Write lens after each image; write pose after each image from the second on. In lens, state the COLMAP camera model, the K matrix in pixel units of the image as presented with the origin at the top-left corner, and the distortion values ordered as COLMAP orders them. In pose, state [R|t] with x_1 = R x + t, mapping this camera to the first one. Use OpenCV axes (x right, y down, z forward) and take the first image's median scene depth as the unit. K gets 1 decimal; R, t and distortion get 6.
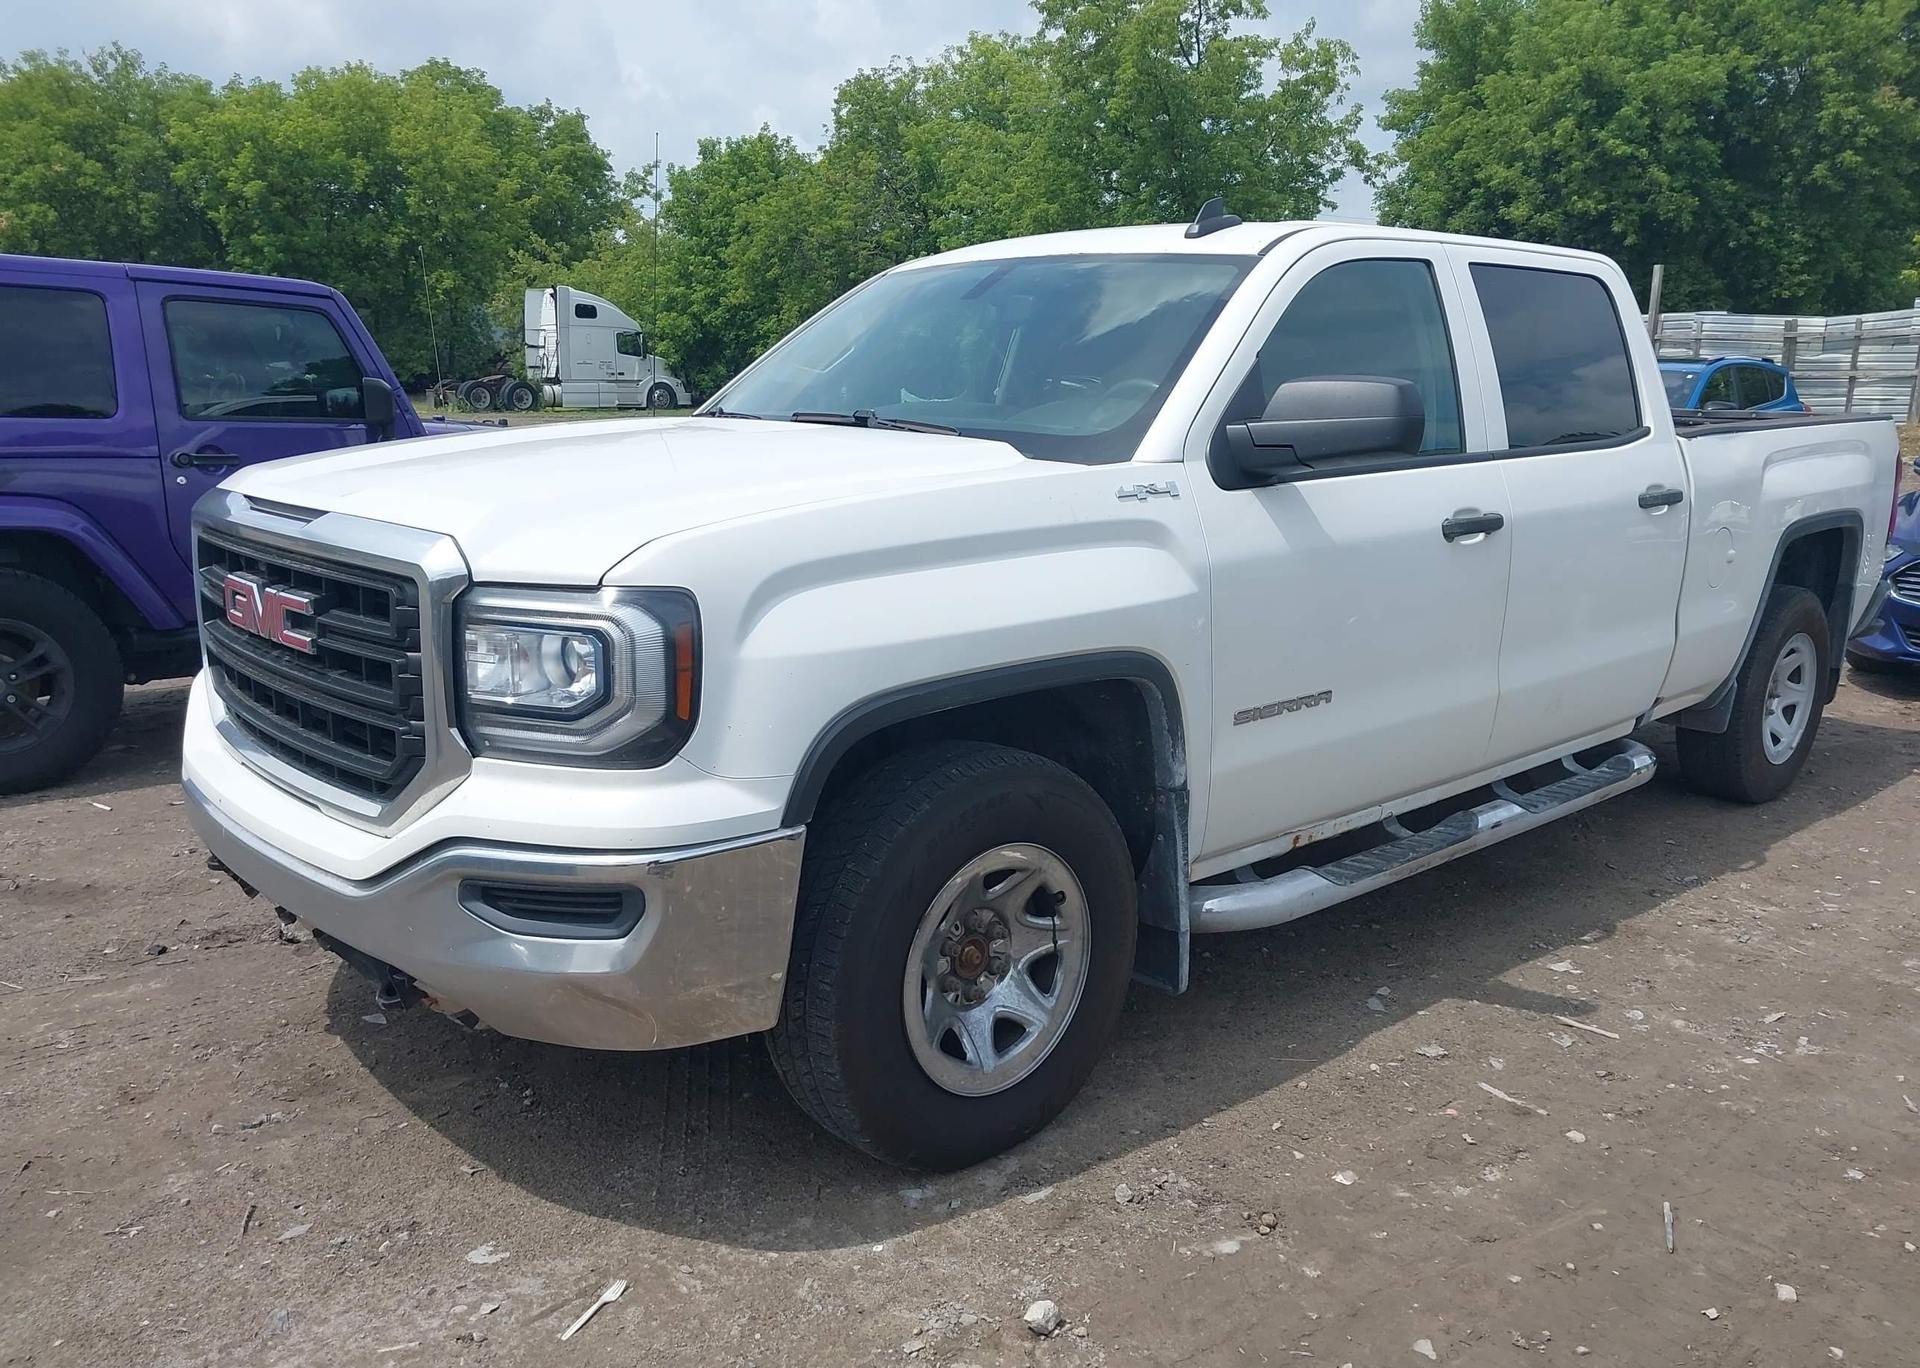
lens RADIAL K [[1511.6, 0, 938.6], [0, 1511.6, 701.1], [0, 0, 1]] dist [0.034957, -0.047375]
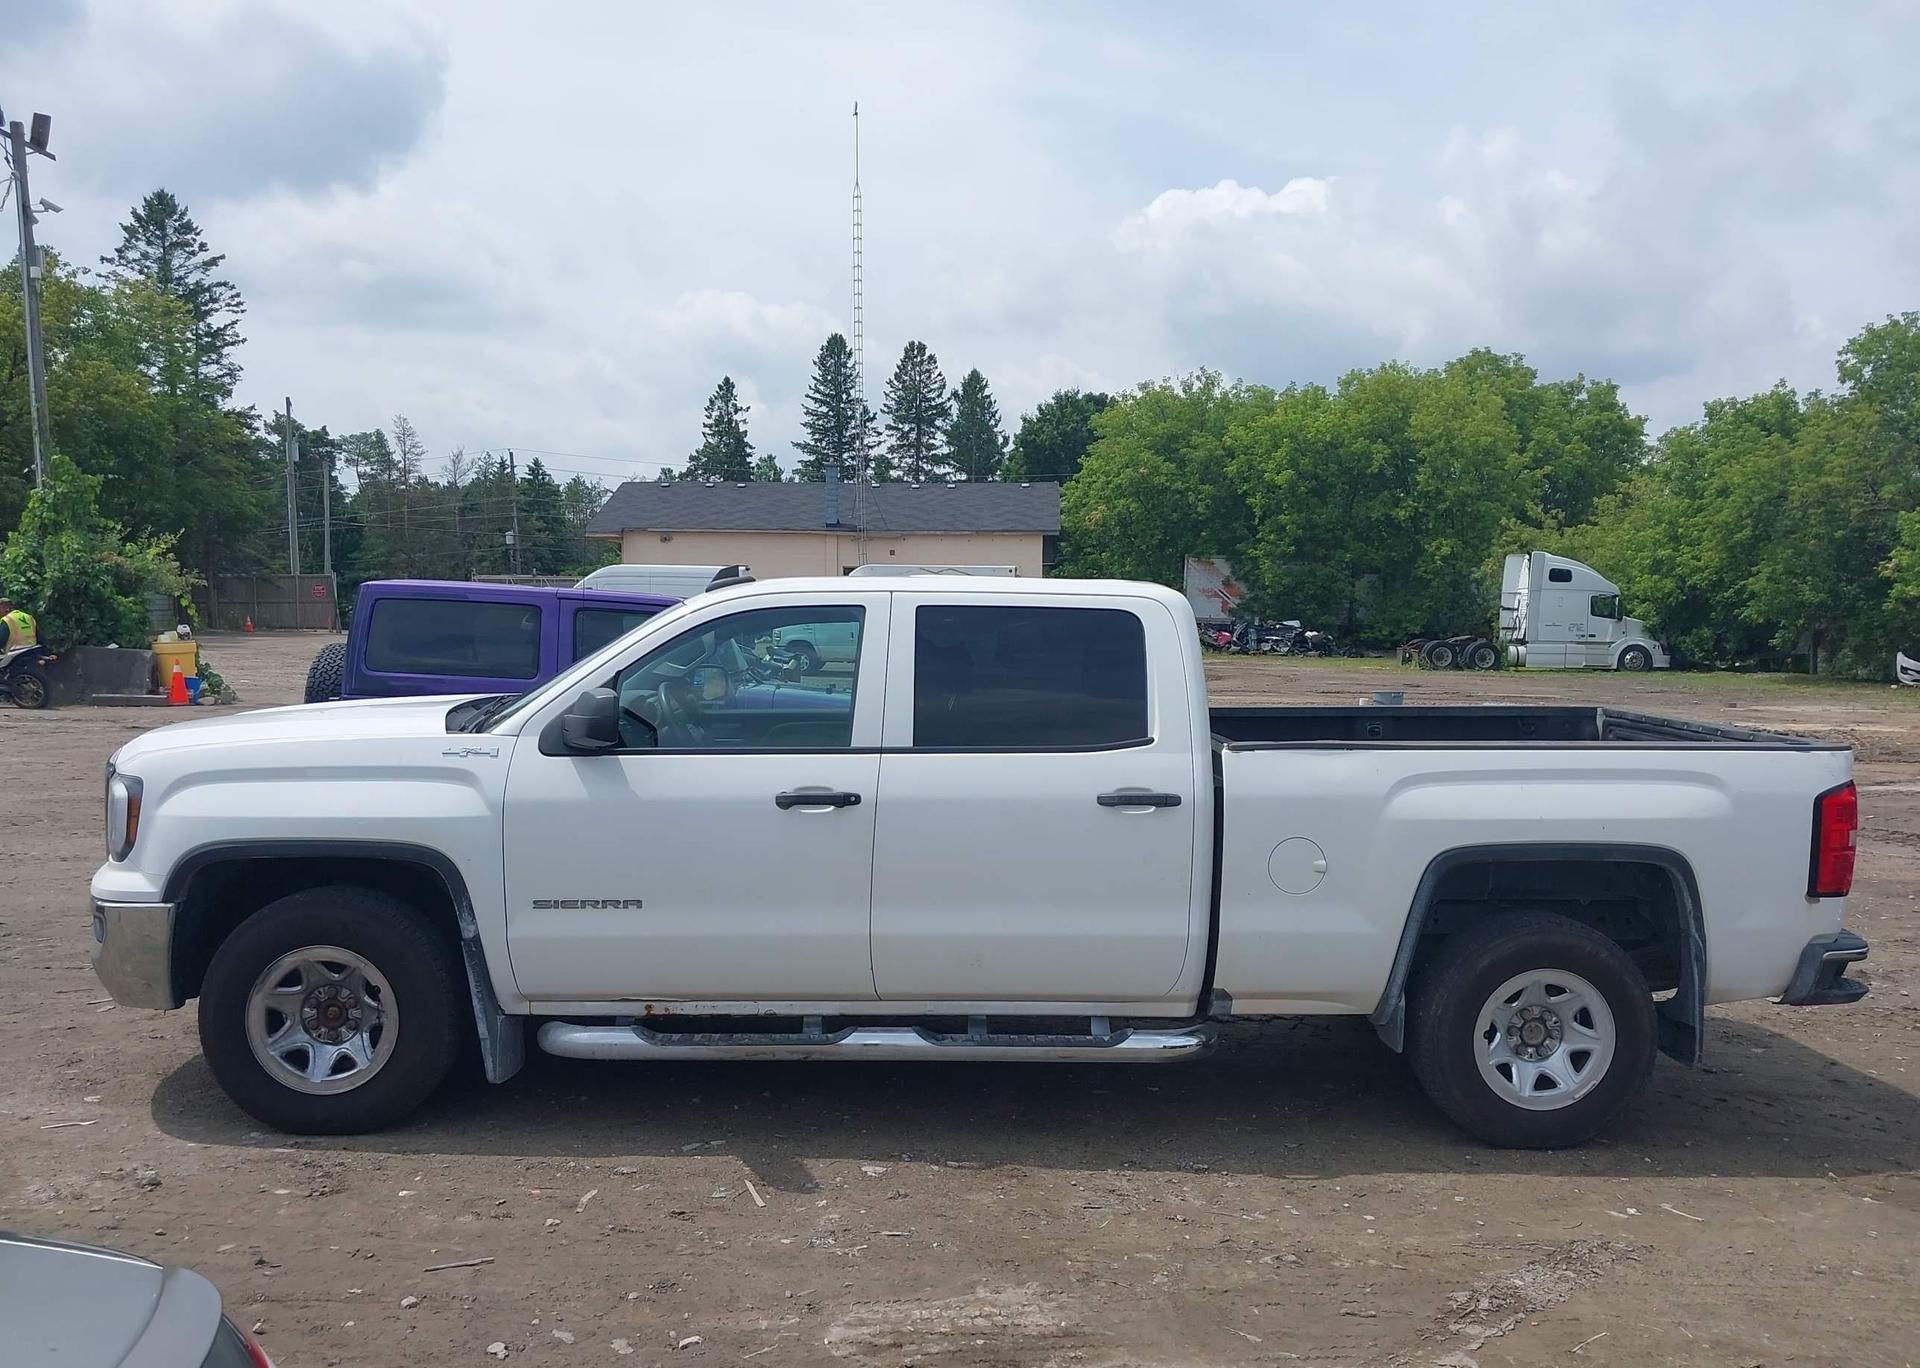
lens RADIAL K [[1474.5, 0, 953.8], [0, 1474.5, 728.0], [0, 0, 1]] dist [0.042452, -0.058793]
pose [[0.764197, 0.056163, -0.642533, 1.013192], [-0.148522, 0.984753, -0.090568, -0.062979], [0.627650, 0.164642, 0.760887, 0.071472]]
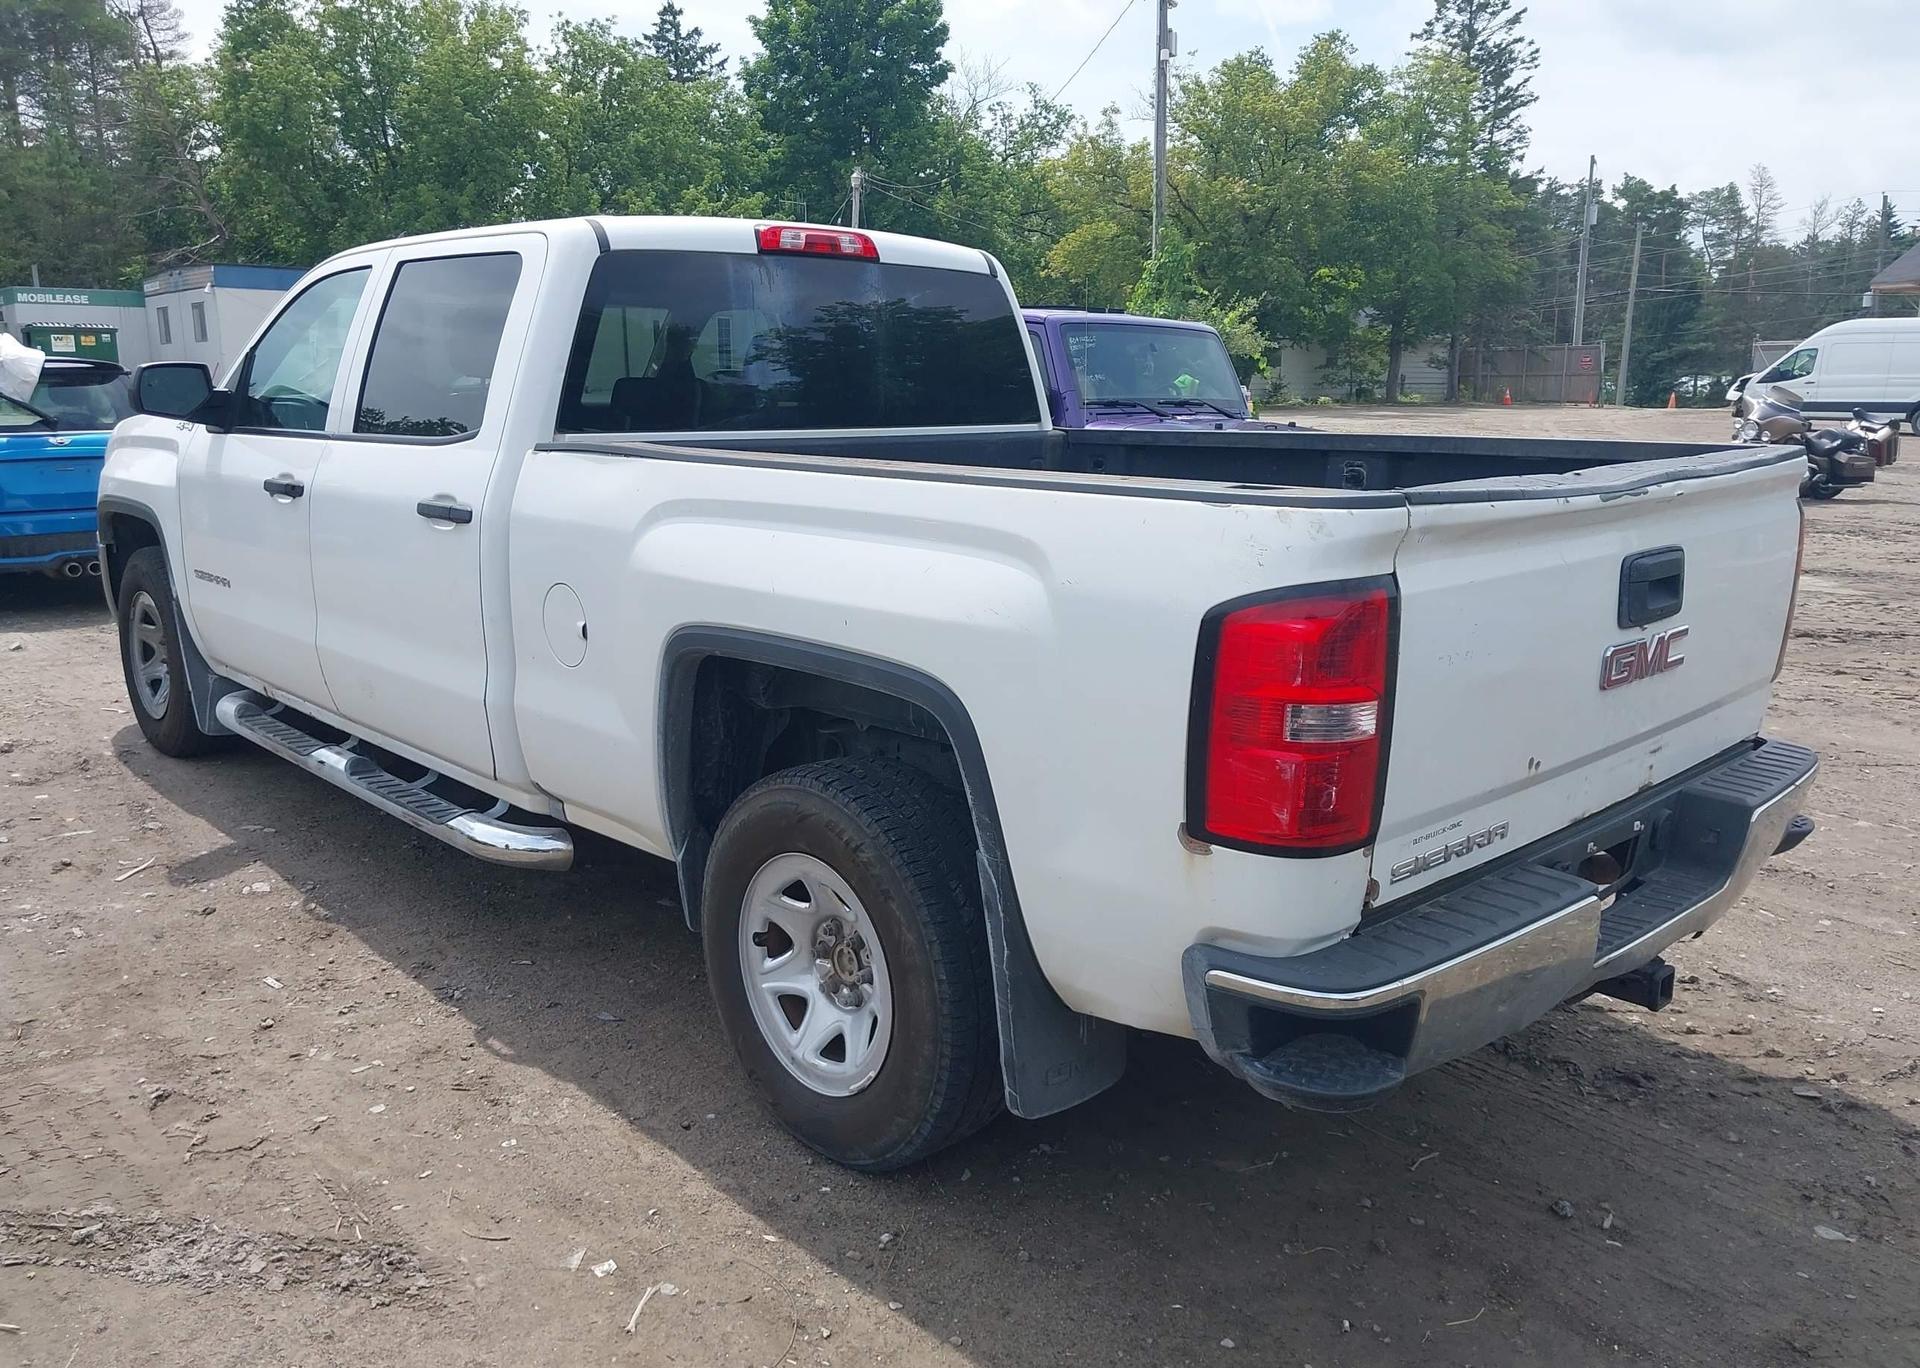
lens RADIAL K [[1474.5, 0, 953.8], [0, 1474.5, 728.0], [0, 0, 1]] dist [0.042452, -0.058793]
pose [[0.023748, 0.228392, -0.973280, 1.246398], [-0.224645, 0.949876, 0.217418, -0.249086], [0.974151, 0.213479, 0.073864, 1.180581]]
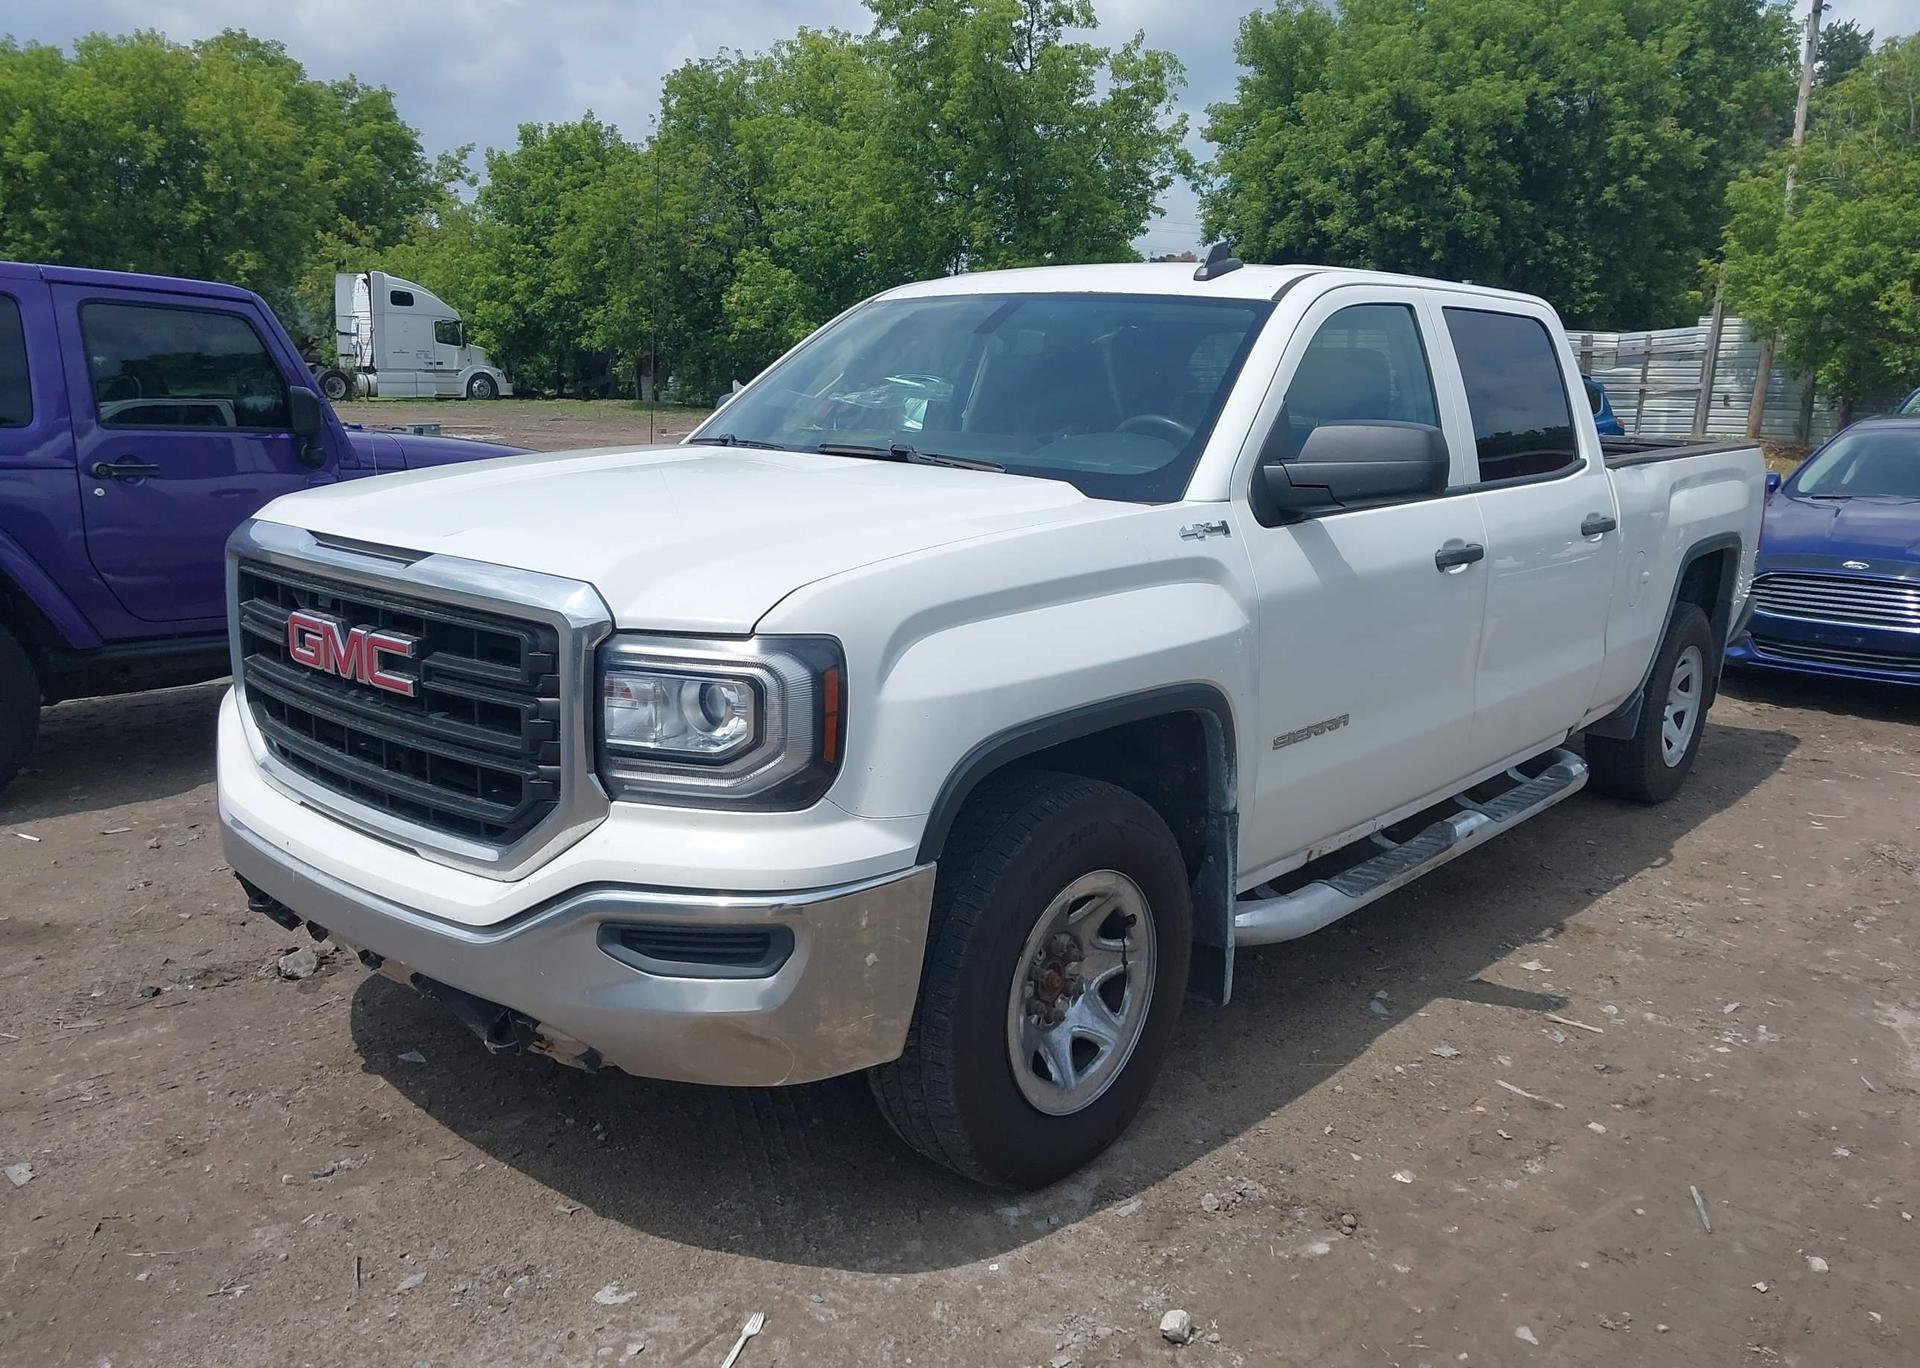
lens RADIAL K [[1511.6, 0, 938.6], [0, 1511.6, 701.1], [0, 0, 1]] dist [0.034957, -0.047375]
pose [[0.992795, -0.009110, 0.119476, -0.111810], [0.008672, 0.999954, 0.004184, -0.017000], [-0.119508, -0.003117, 0.992828, -0.012146]]
